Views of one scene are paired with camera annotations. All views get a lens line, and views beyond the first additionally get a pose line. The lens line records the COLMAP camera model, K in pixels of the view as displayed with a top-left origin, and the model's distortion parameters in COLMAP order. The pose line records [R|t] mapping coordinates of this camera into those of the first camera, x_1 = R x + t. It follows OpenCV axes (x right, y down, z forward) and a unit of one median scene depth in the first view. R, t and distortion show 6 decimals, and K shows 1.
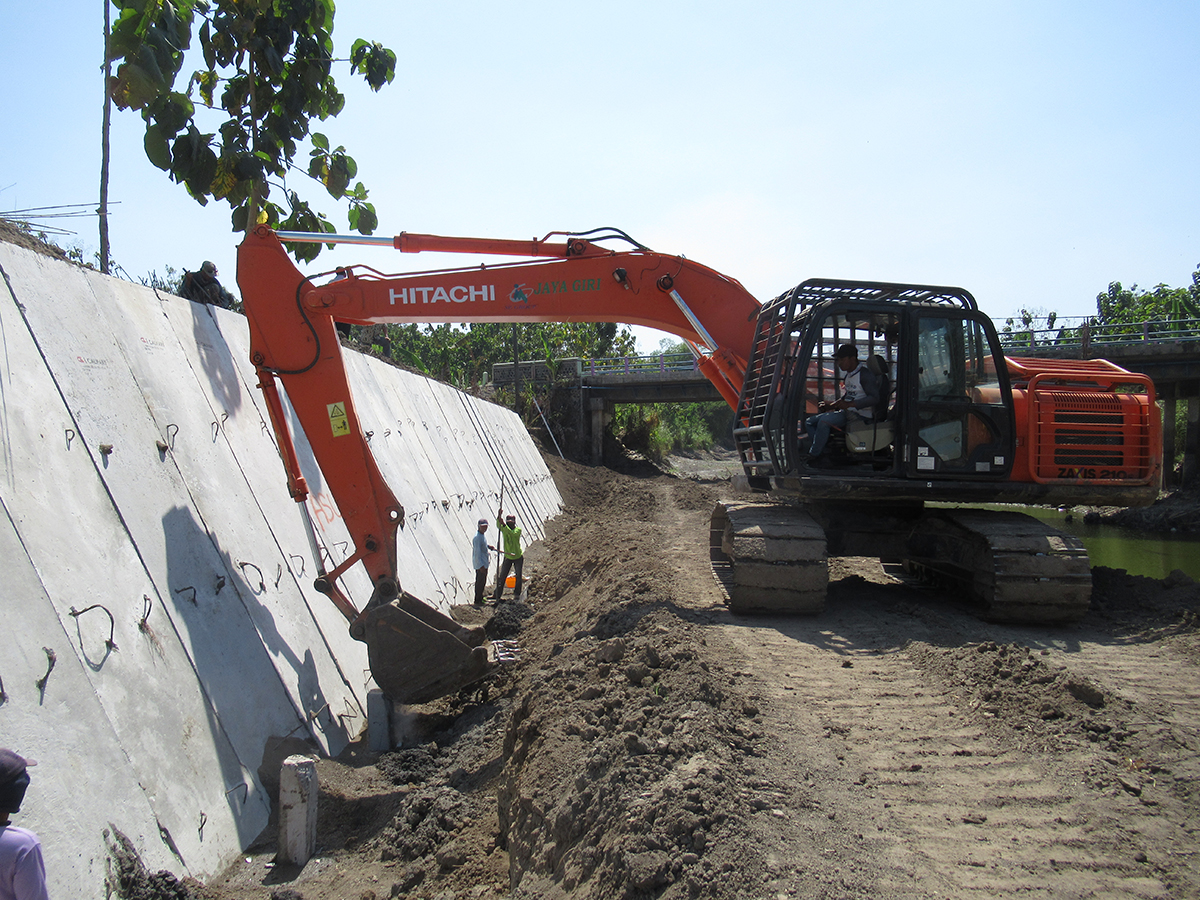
lens RADIAL K [[893.4, 0, 606.2], [0, 893.4, 445.1], [0, 0, 1]] dist [-0.015260, 0.009548]
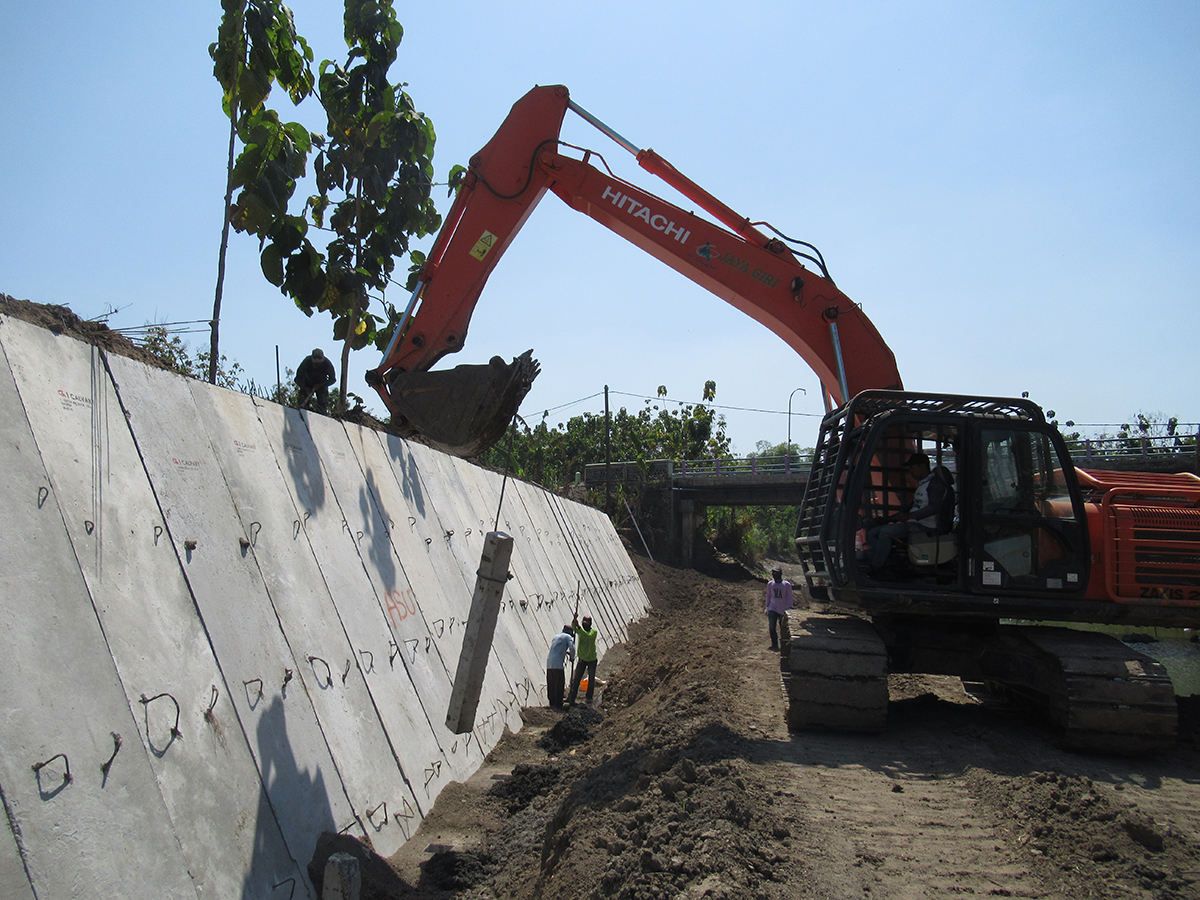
lens RADIAL K [[893.4, 0, 604.9], [0, 893.4, 446.2], [0, 0, 1]] dist [-0.015260, 0.009548]
pose [[0.993858, 0.011184, -0.110096, 0.043736], [-0.023289, 0.993737, -0.109286, -0.006707], [0.108184, 0.111179, 0.987894, -0.017579]]
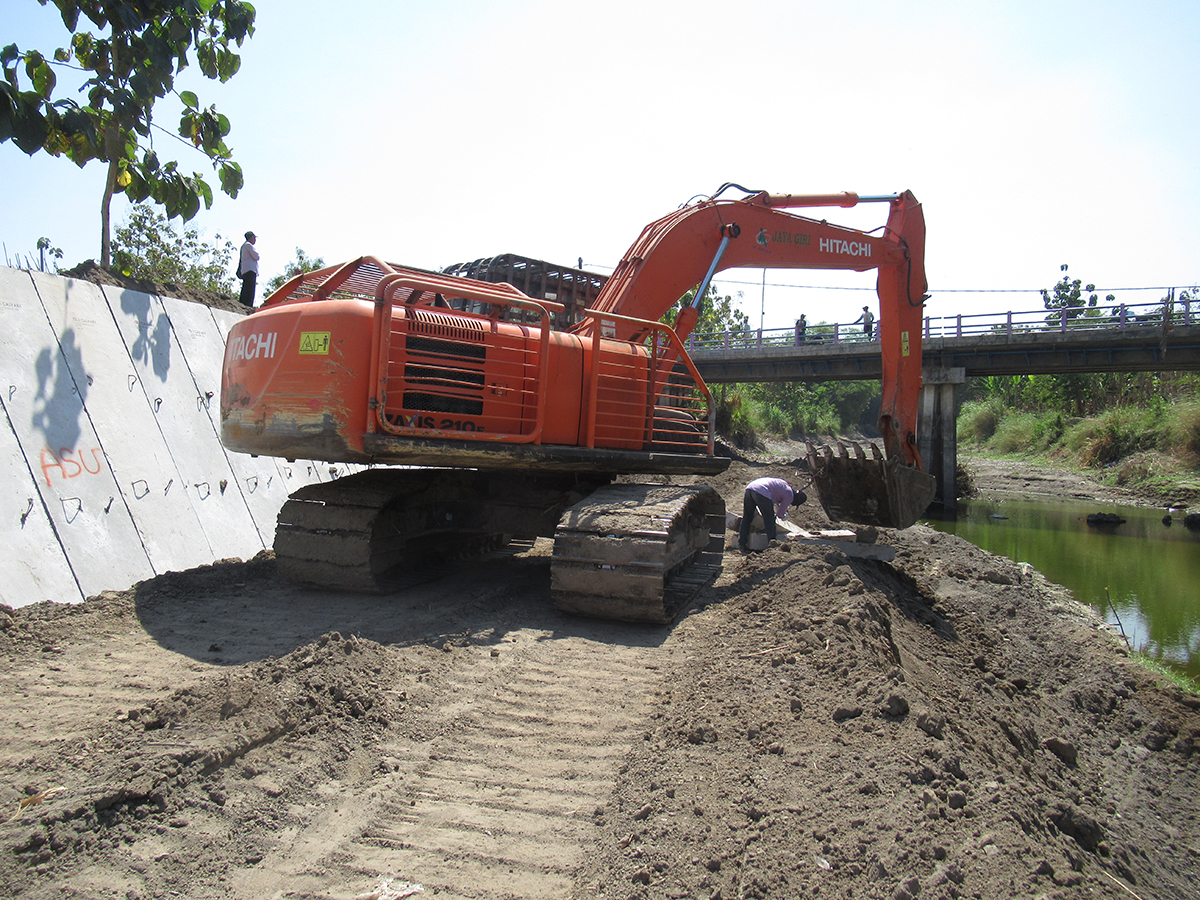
lens RADIAL K [[893.4, 0, 596.5], [0, 893.4, 450.3], [0, 0, 1]] dist [-0.015260, 0.009548]
pose [[0.983963, 0.029045, -0.175992, 0.576559], [-0.024640, 0.999327, 0.027165, 0.020767], [0.176662, -0.022393, 0.984017, 0.181588]]
